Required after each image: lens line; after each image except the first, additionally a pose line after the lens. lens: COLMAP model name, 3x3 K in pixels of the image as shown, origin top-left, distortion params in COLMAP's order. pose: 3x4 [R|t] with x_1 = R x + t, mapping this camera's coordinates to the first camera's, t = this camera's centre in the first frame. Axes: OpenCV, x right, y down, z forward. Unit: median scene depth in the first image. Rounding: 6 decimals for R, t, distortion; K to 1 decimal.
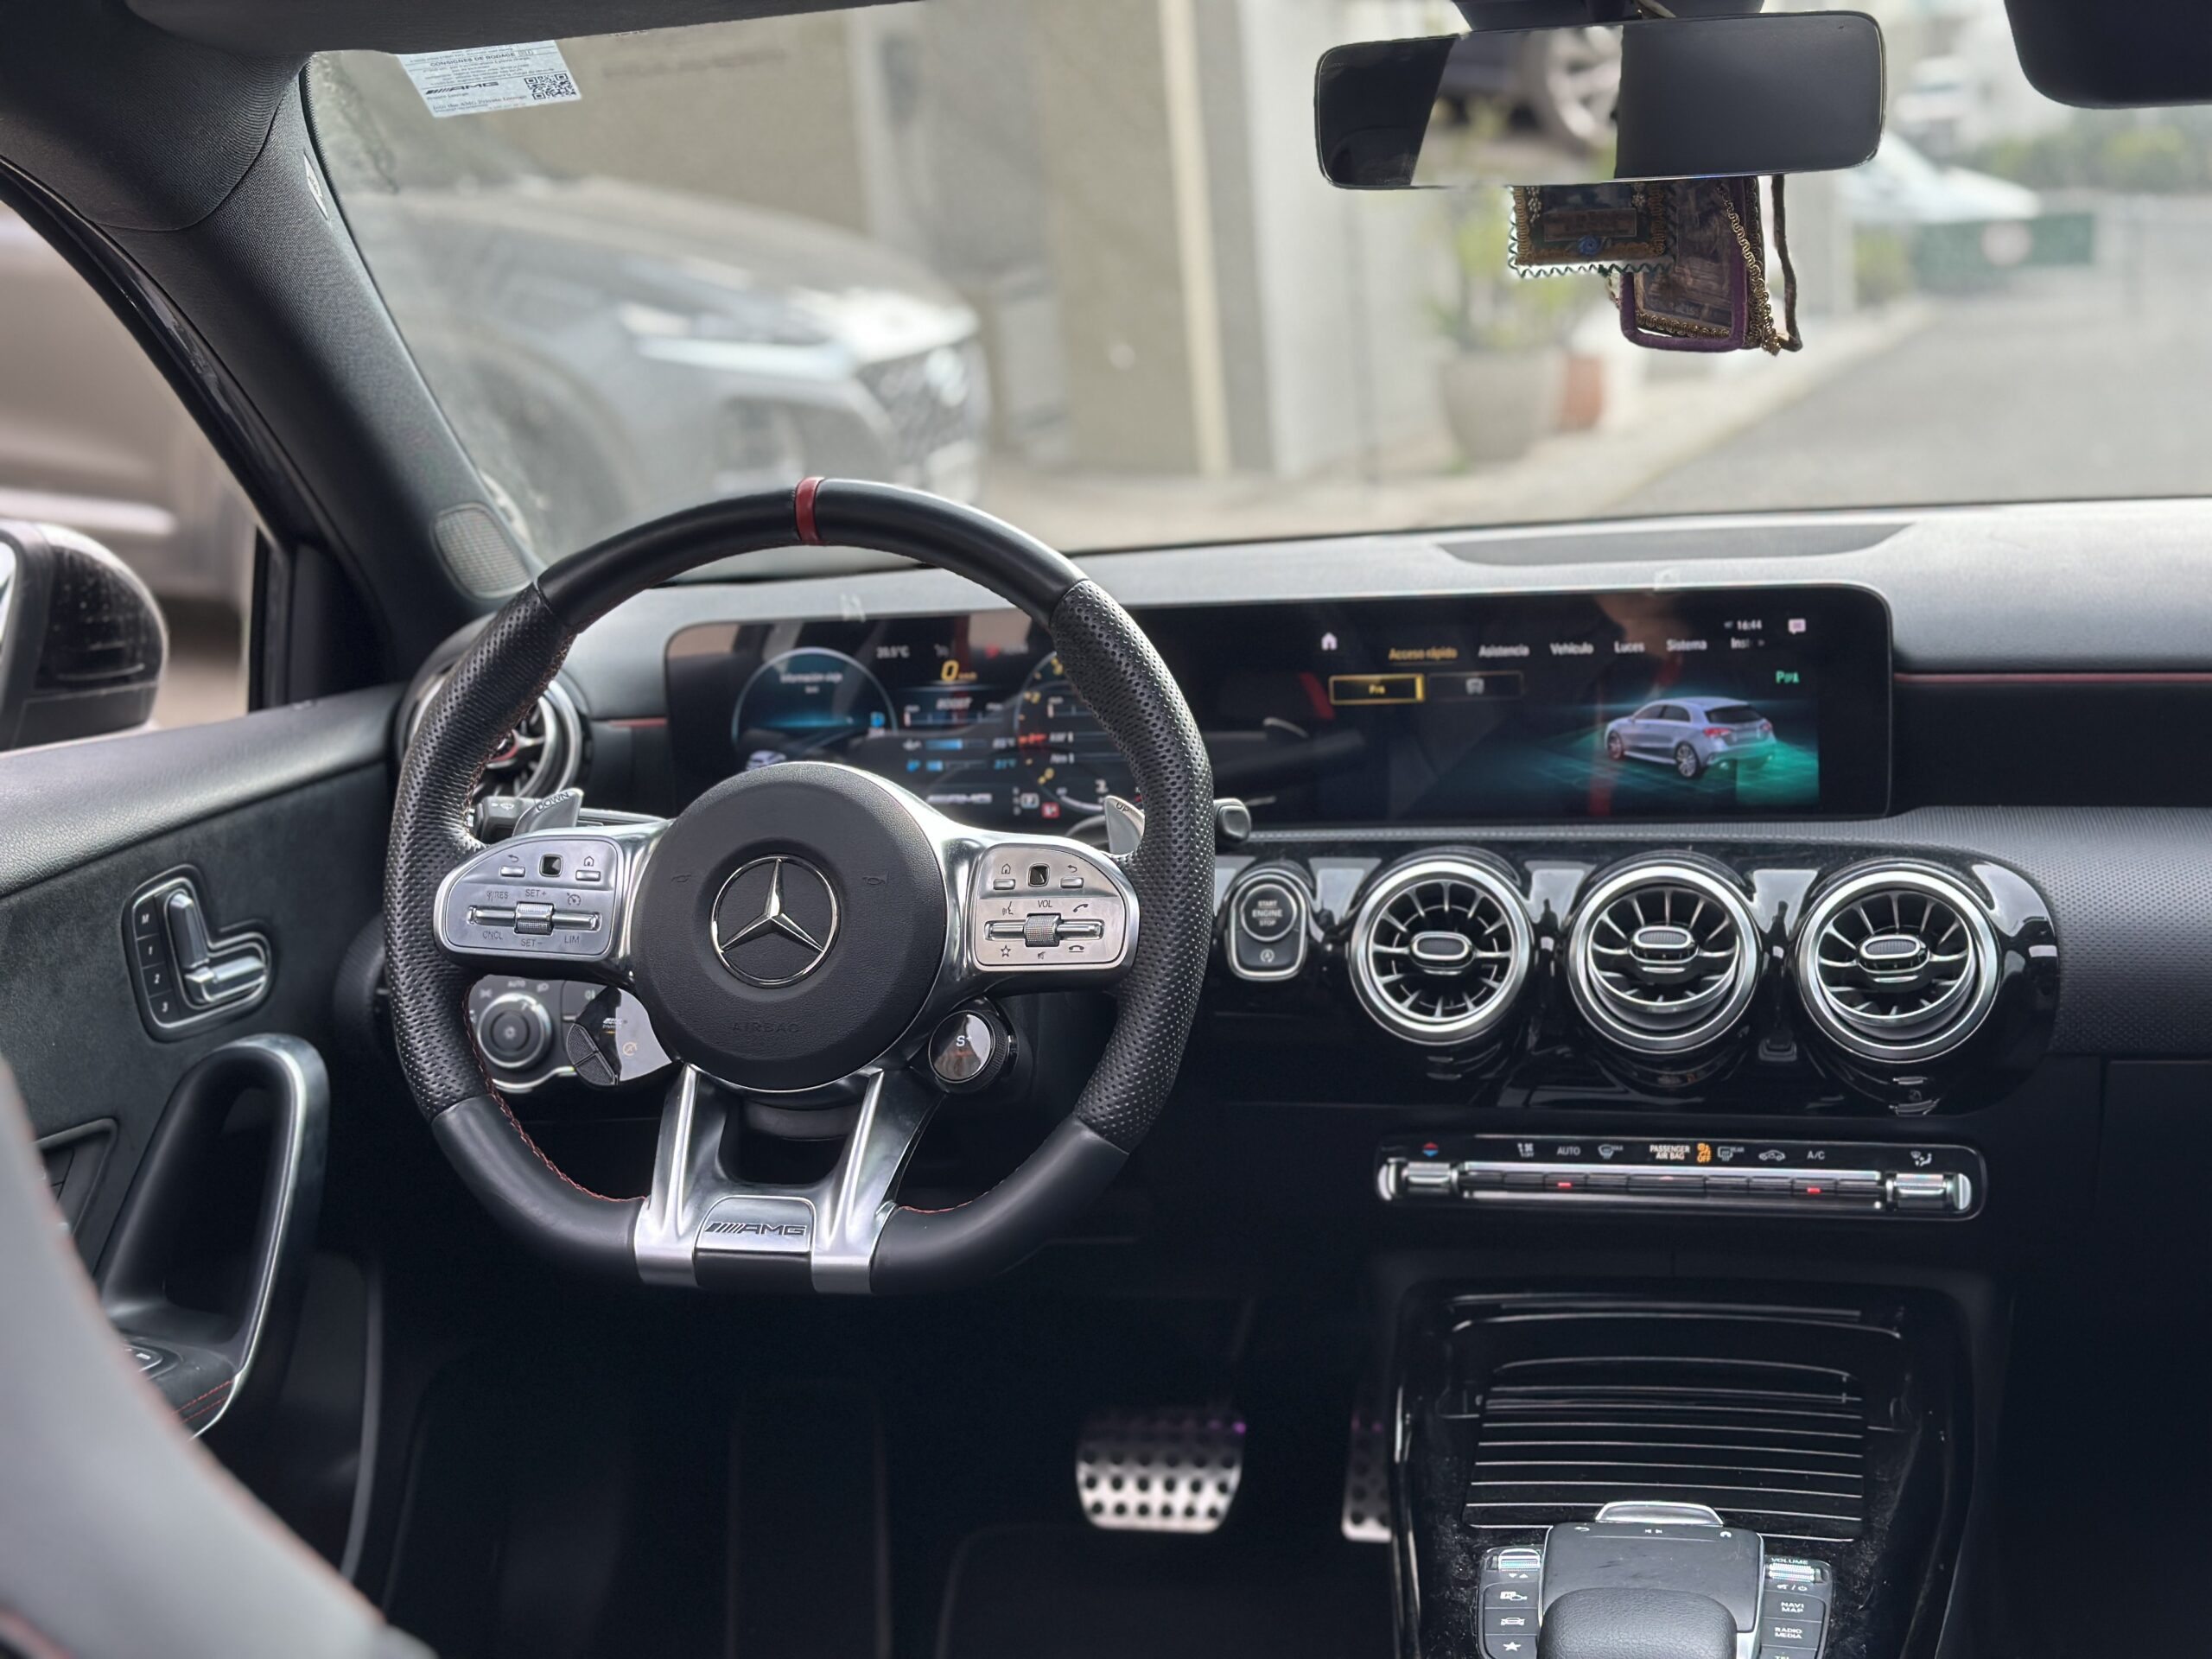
lens RADIAL K [[3151.3, 0, 1117.3], [0, 3151.3, 811.9], [0, 0, 1]] dist [0.172744, 0.000000]
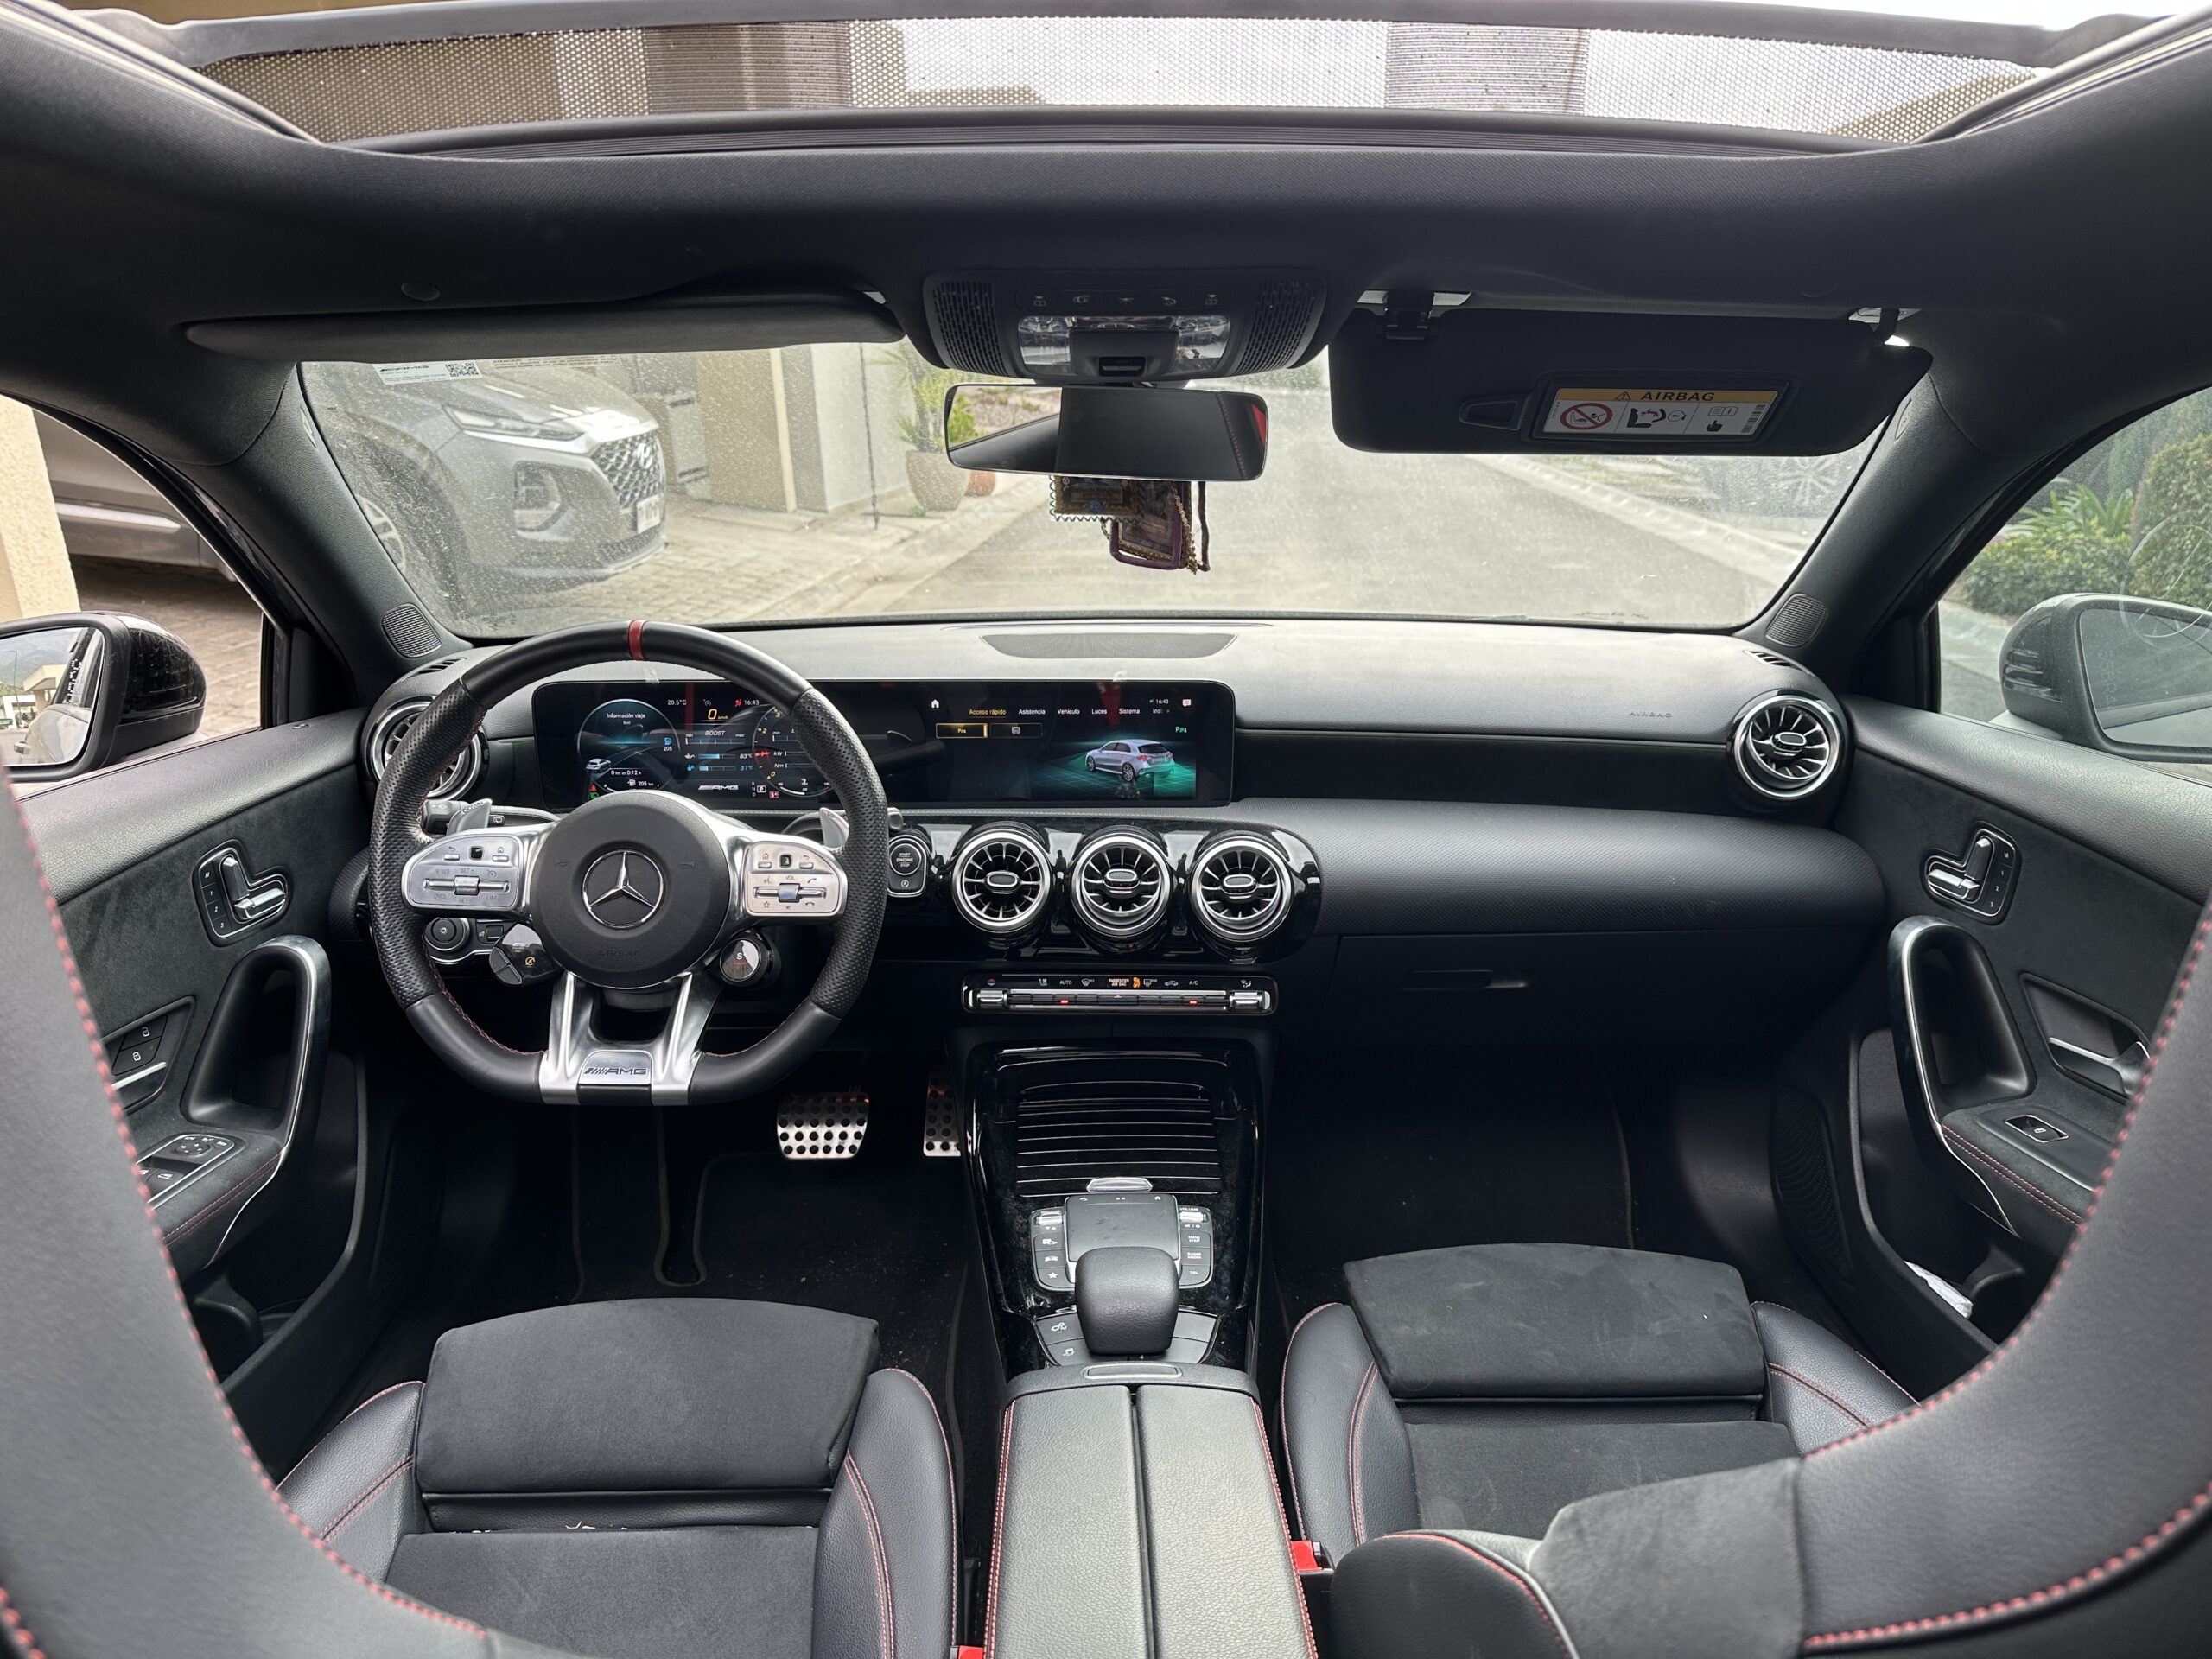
lens RADIAL K [[1577.0, 0, 1140.3], [0, 1577.0, 836.1], [0, 0, 1]] dist [0.064394, -0.084148]
pose [[0.967883, -0.011566, 0.251134, -0.048282], [-0.014205, 0.994829, 0.100564, -0.074191], [-0.250998, -0.100902, 0.962714, 0.103306]]
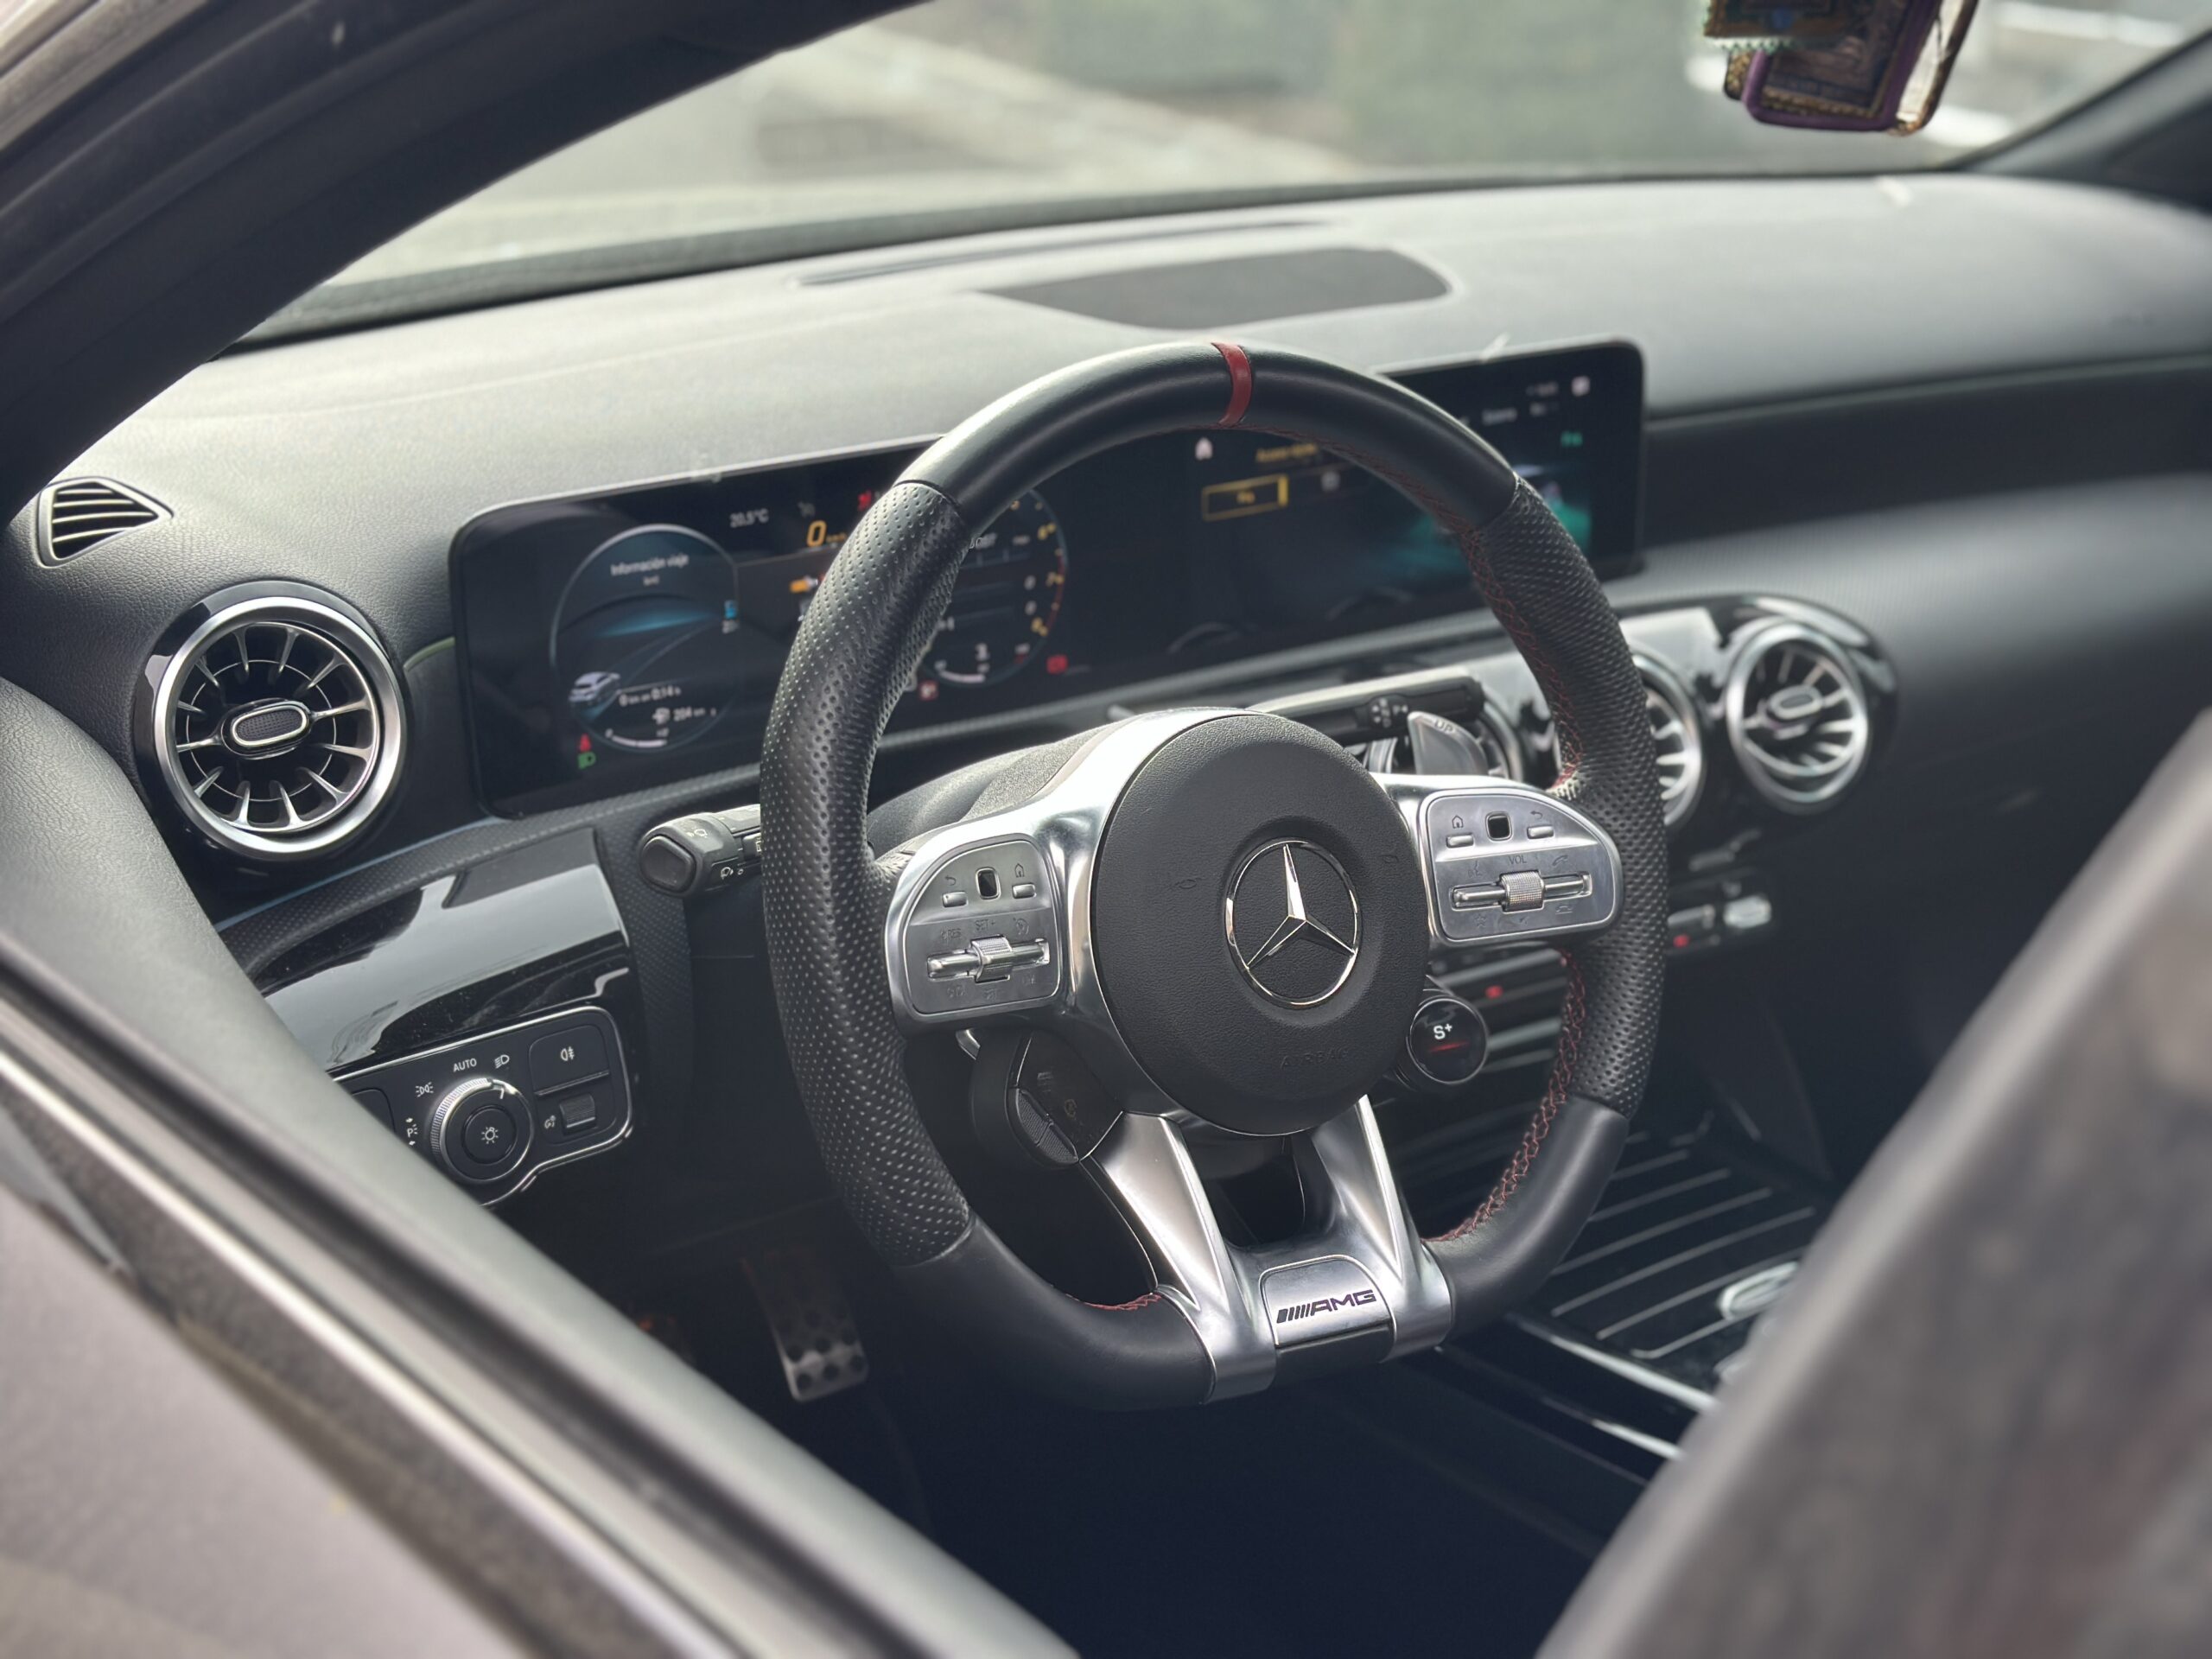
lens RADIAL K [[3151.3, 0, 1120.4], [0, 3151.3, 846.8], [0, 0, 1]] dist [0.172744, 0.000000]
pose [[0.641690, -0.204416, 0.739222, -0.641033], [0.072718, 0.975701, 0.206686, -0.134471], [-0.763509, -0.078874, 0.640962, 0.472710]]
